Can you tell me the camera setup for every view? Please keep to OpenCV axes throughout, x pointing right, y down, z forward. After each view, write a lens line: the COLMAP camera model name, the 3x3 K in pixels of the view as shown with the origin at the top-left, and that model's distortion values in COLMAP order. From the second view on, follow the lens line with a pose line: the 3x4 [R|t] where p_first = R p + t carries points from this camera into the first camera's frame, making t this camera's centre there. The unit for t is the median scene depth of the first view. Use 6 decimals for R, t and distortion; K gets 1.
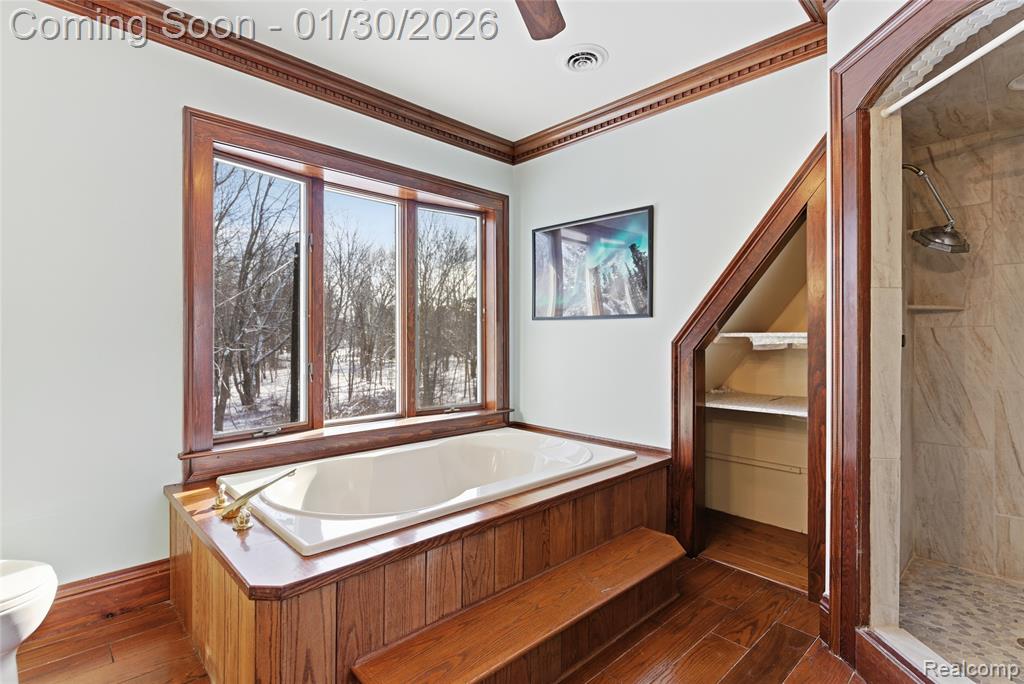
lens RADIAL K [[494.8, 0, 511.3], [0, 494.8, 338.6], [0, 0, 1]] dist [0.002023, -0.001633]
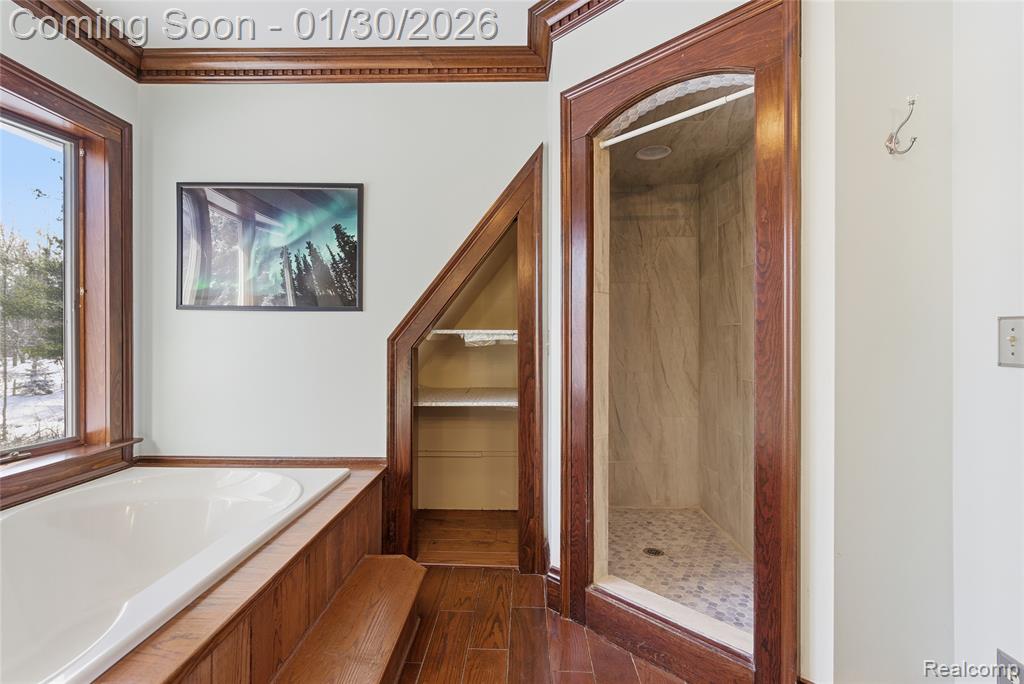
lens RADIAL K [[467.5, 0, 511.6], [0, 467.5, 334.5], [0, 0, 1]] dist [0.004980, -0.002985]
pose [[0.703151, 0.001567, 0.711039, -0.124898], [-0.000652, 0.999999, -0.001558, -0.000182], [-0.711040, 0.000632, 0.703151, 0.233084]]
